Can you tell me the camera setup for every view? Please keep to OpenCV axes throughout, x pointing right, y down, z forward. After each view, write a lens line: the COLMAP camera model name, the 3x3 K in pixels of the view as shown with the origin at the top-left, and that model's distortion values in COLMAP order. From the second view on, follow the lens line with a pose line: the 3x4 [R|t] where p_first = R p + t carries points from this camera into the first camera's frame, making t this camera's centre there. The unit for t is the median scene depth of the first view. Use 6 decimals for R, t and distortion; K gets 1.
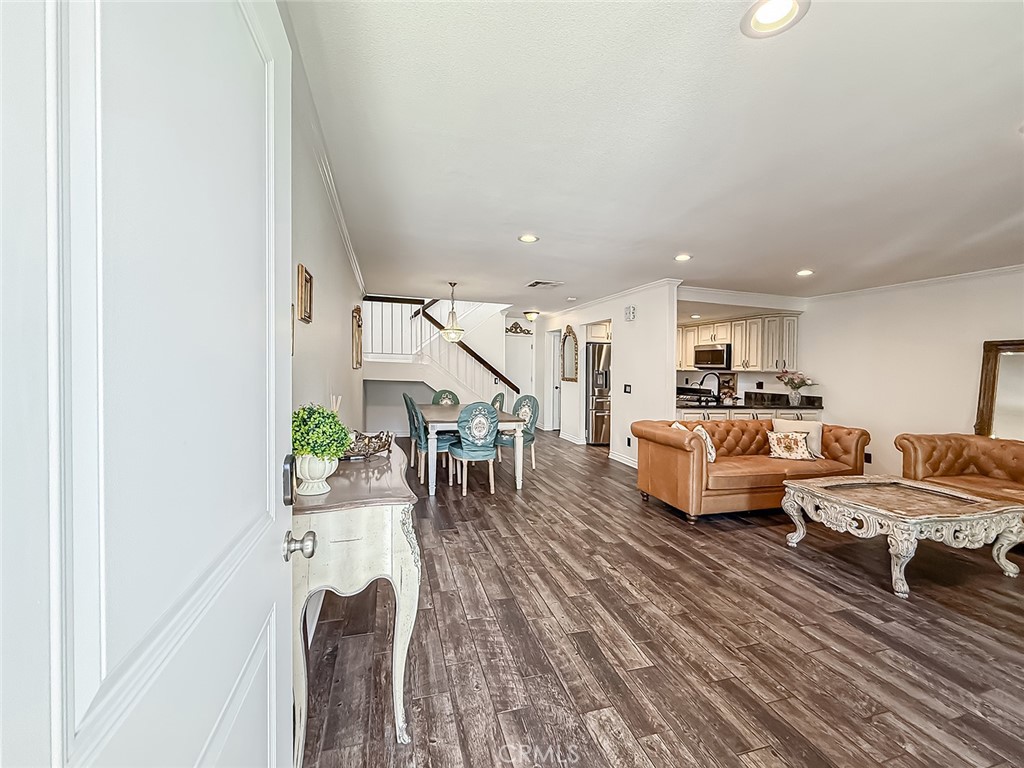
lens RADIAL K [[412.5, 0, 512.5], [0, 412.5, 379.4], [0, 0, 1]] dist [0.000426, 0.000037]
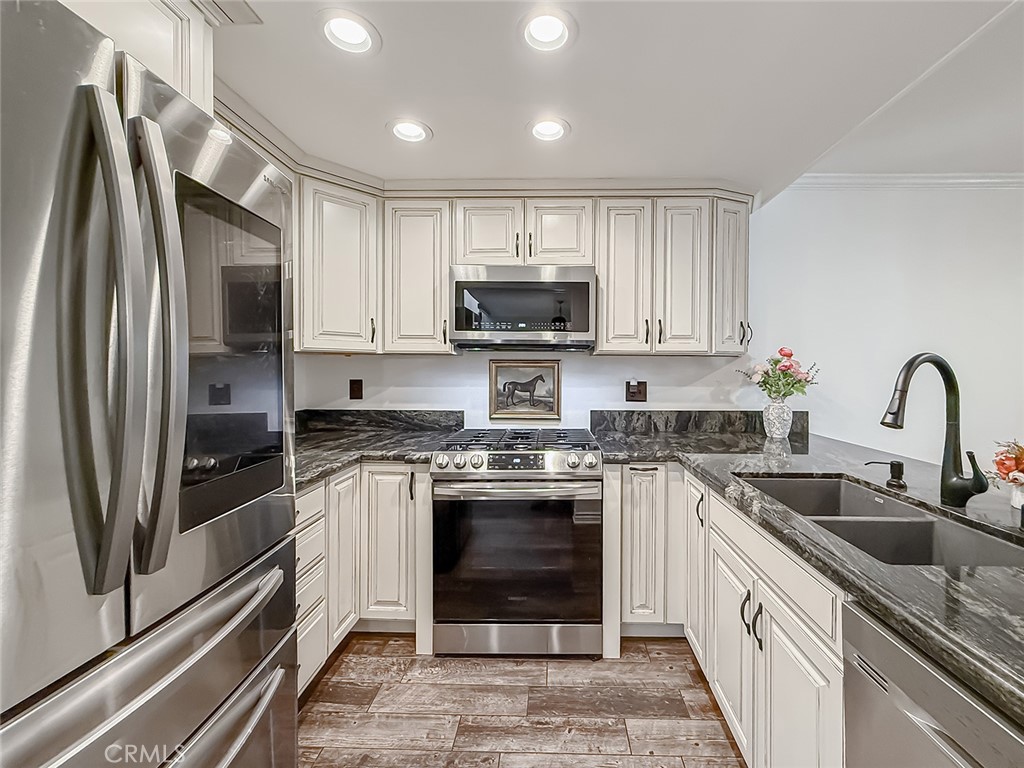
lens RADIAL K [[423.3, 0, 541.8], [0, 423.3, 373.6], [0, 0, 1]] dist [0.000799, 0.000155]
pose [[0.302250, -0.039560, 0.952407, 0.195616], [0.028847, 0.999060, 0.032344, -0.015391], [-0.952792, 0.017698, 0.303107, 0.901823]]
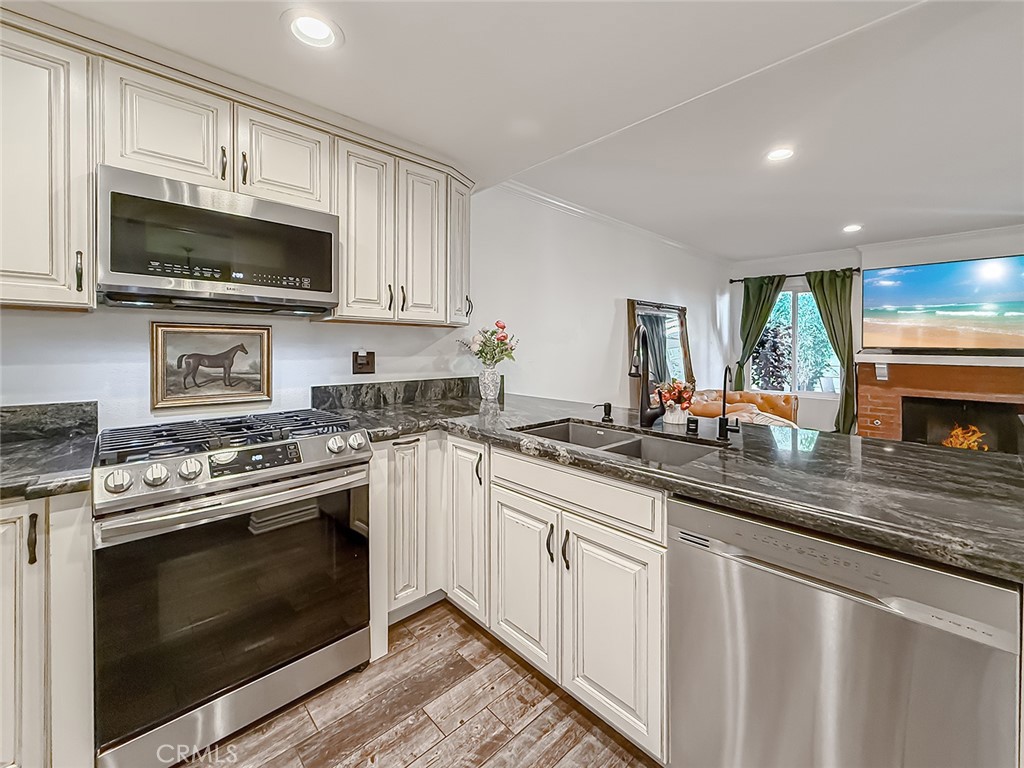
lens RADIAL K [[426.6, 0, 520.1], [0, 426.6, 351.1], [0, 0, 1]] dist [0.001628, 0.000036]
pose [[-0.462806, -0.042802, 0.885426, 0.212667], [0.002920, 0.998755, 0.049807, -0.011489], [-0.886455, 0.025636, -0.462105, 0.979562]]
